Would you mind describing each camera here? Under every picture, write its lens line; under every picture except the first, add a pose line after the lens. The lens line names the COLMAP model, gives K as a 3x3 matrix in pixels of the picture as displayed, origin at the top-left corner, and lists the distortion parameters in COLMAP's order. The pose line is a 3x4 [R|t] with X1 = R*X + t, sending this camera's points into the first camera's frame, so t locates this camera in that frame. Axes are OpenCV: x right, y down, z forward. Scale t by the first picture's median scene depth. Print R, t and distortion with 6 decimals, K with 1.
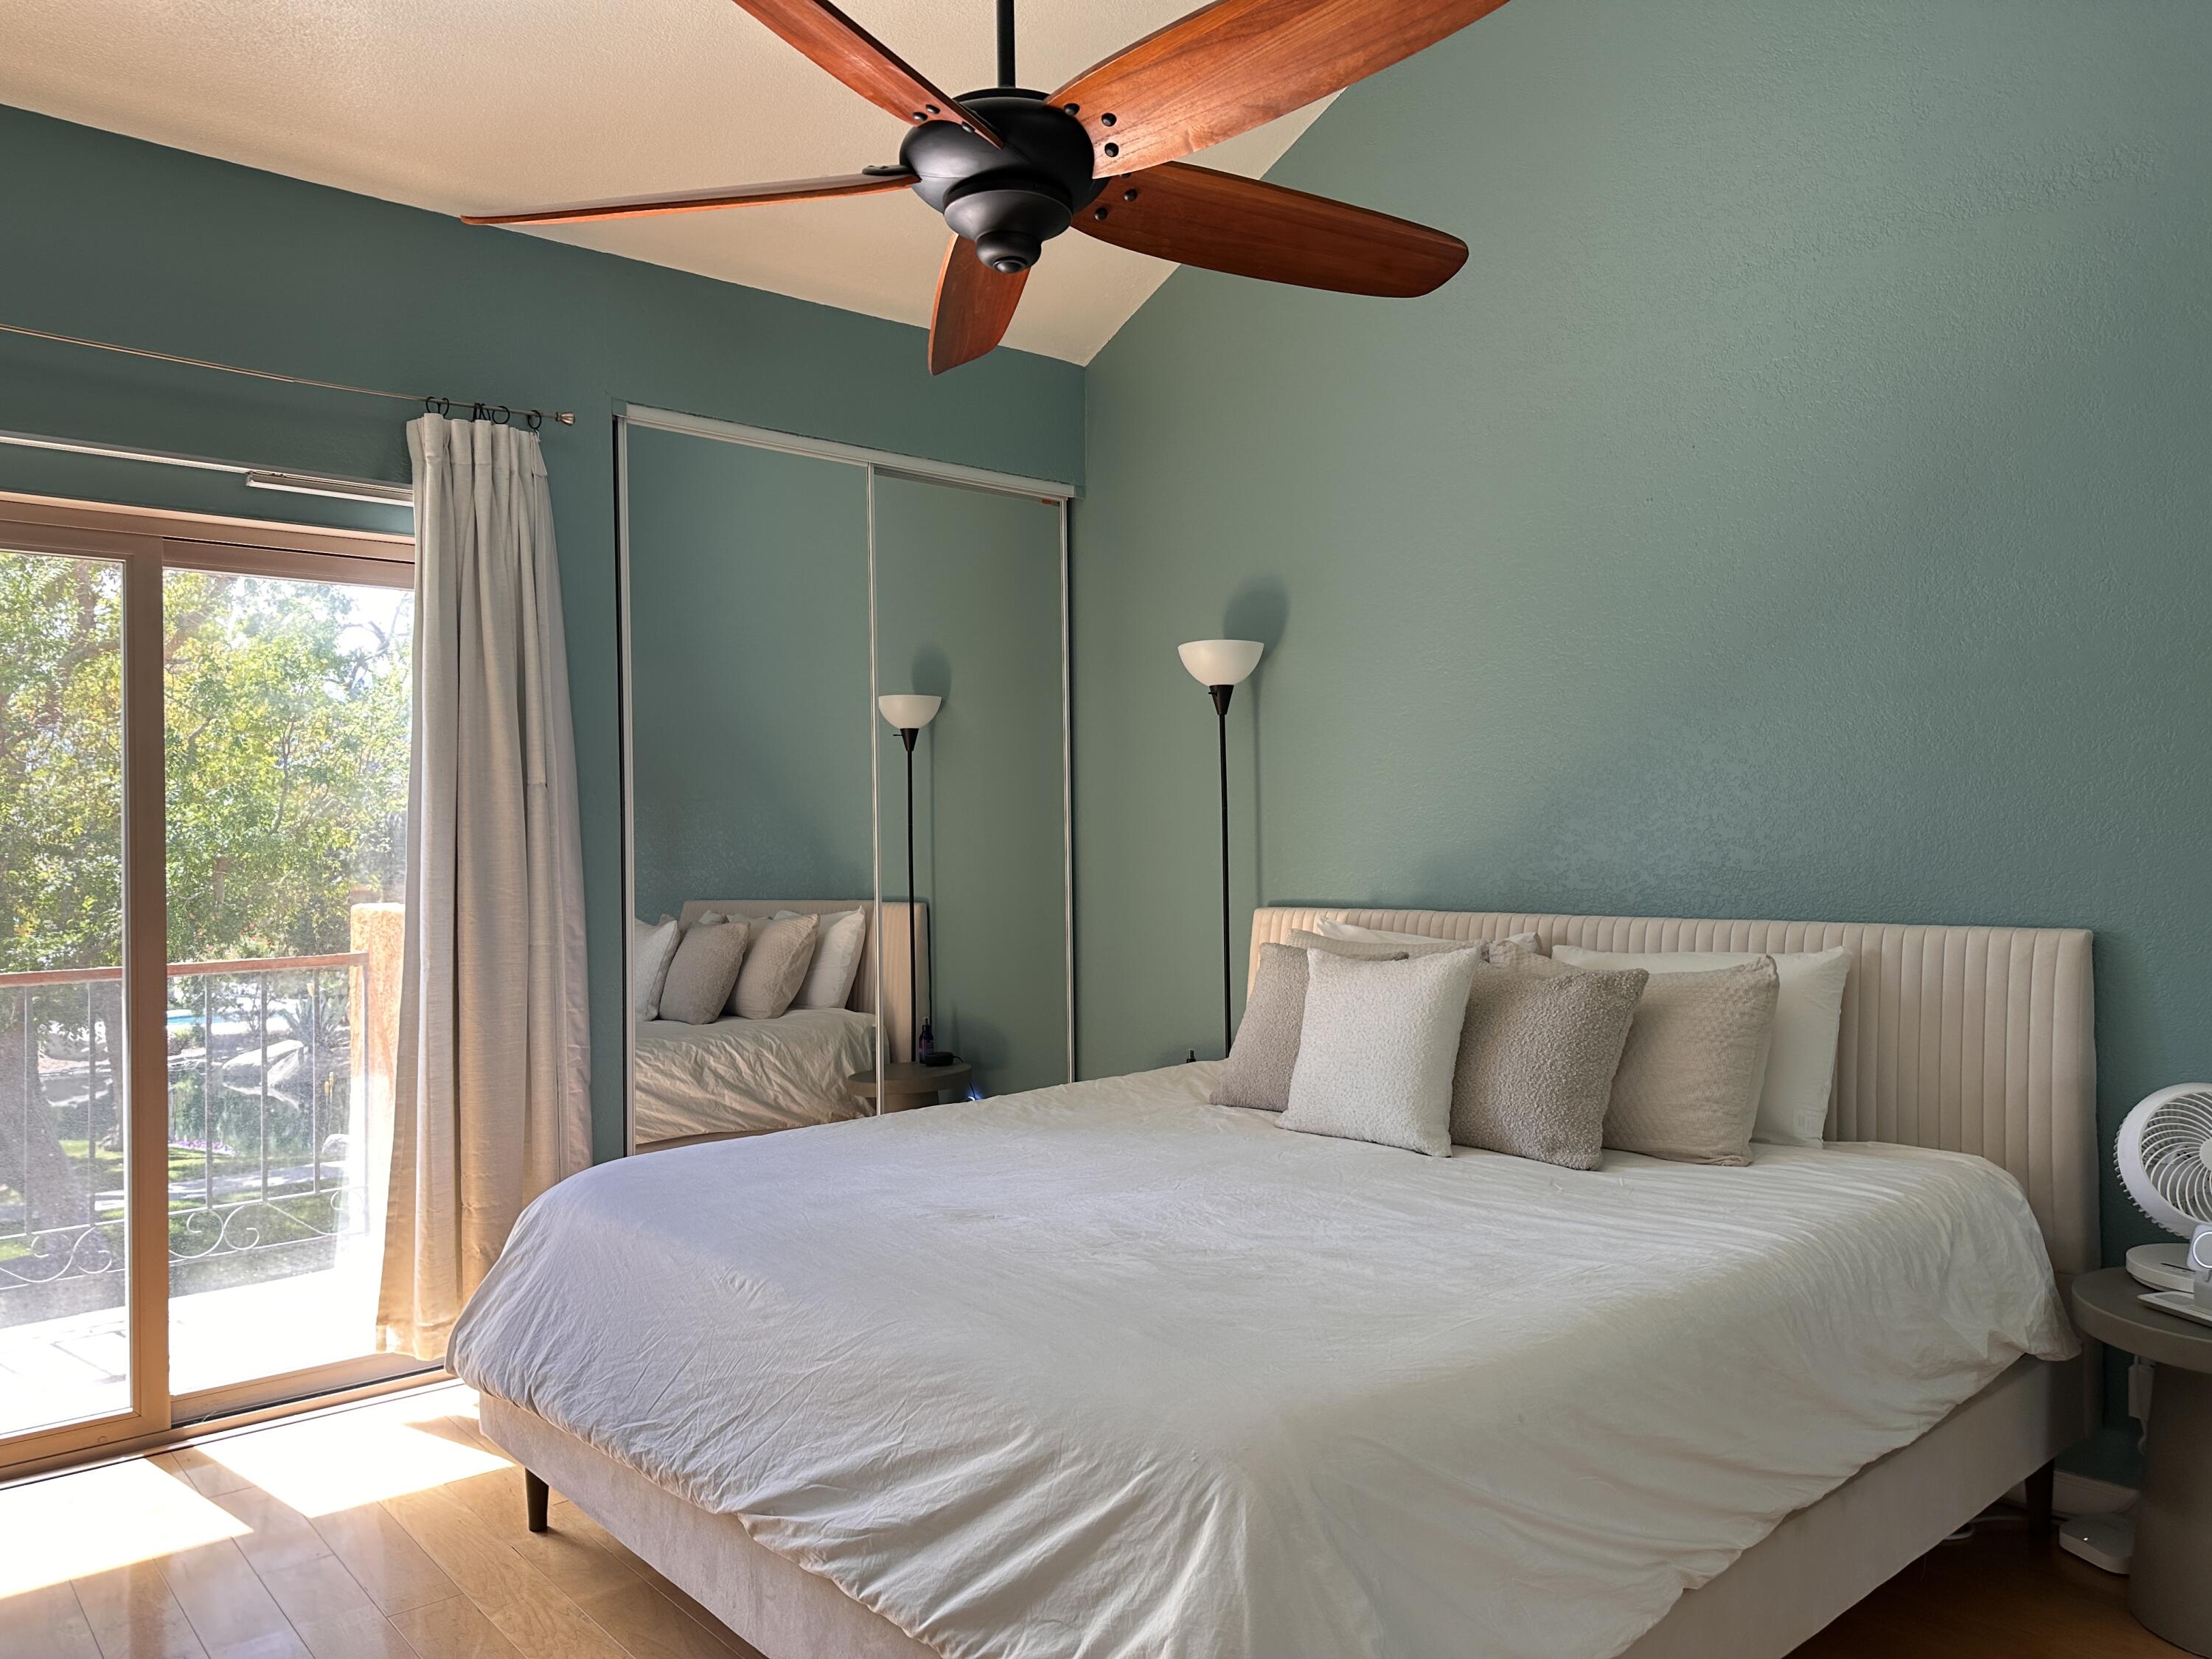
lens RADIAL K [[1546.5, 0, 1101.3], [0, 1546.5, 834.4], [0, 0, 1]] dist [0.050778, -0.058332]
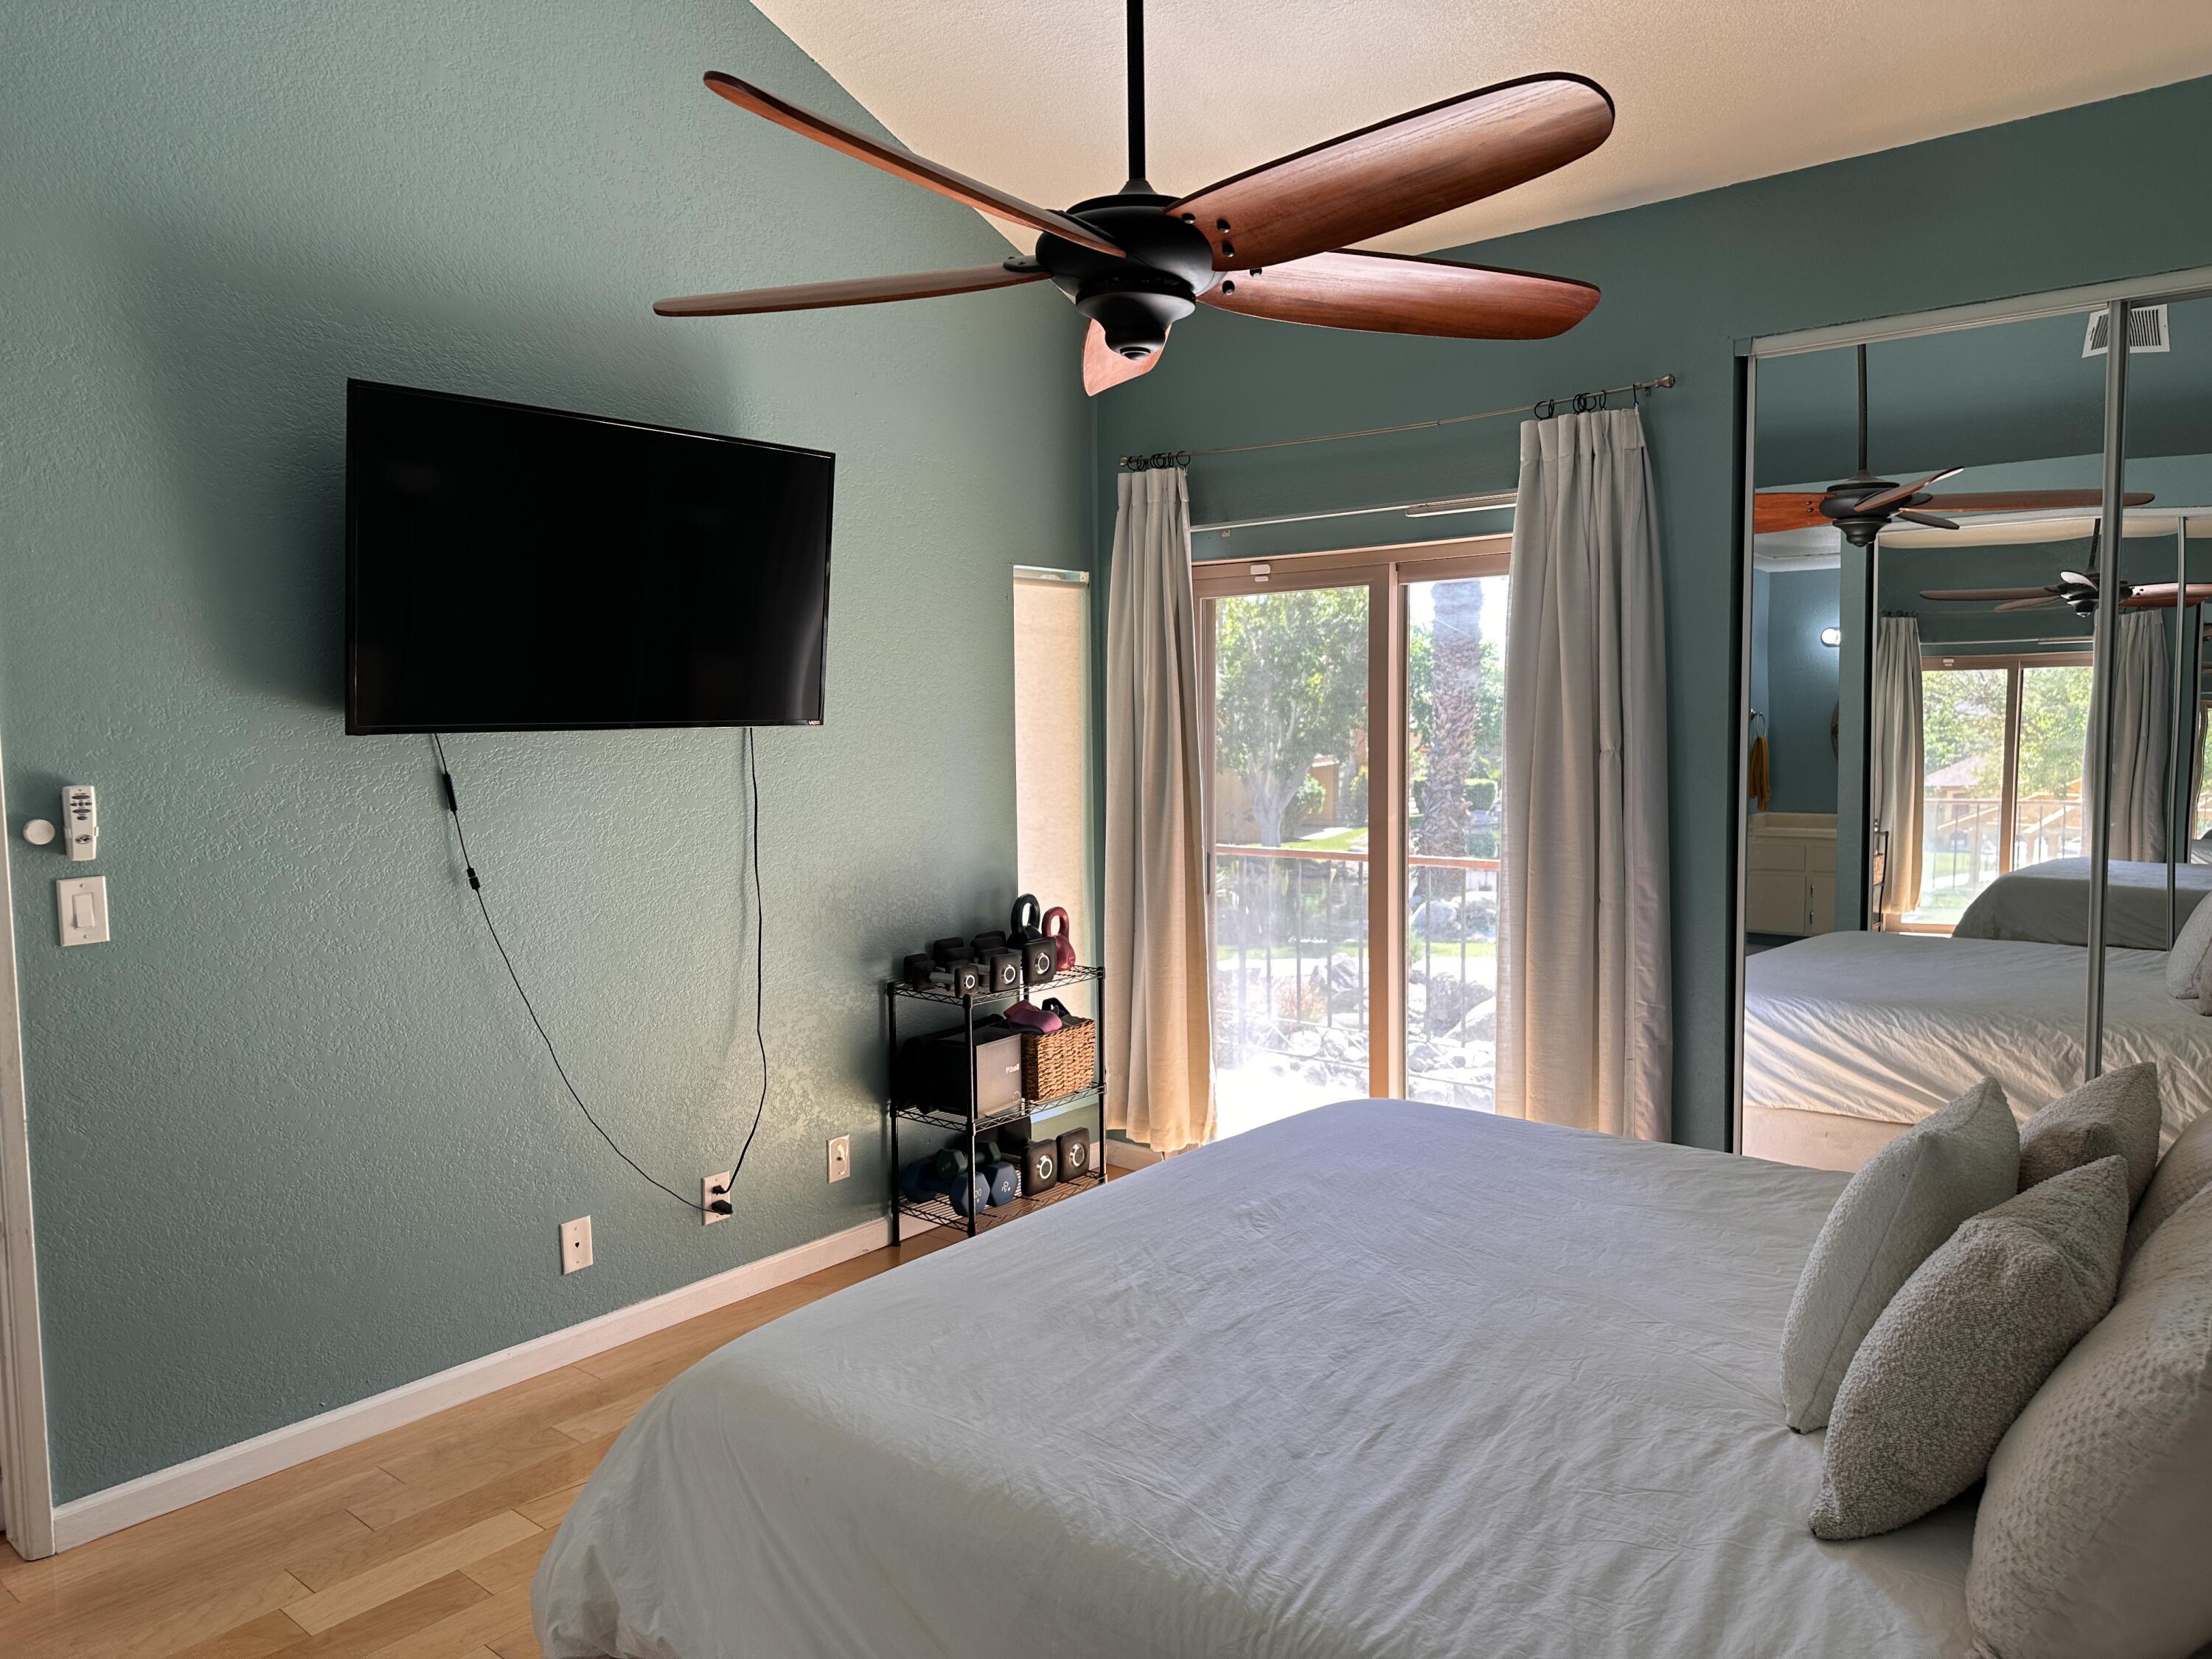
lens RADIAL K [[1546.5, 0, 1103.8], [0, 1546.5, 831.3], [0, 0, 1]] dist [0.050778, -0.058332]
pose [[0.171917, 0.087786, -0.981192, 0.606348], [0.017203, 0.995602, 0.092089, -0.078969], [0.984961, -0.032711, 0.169650, 0.472657]]
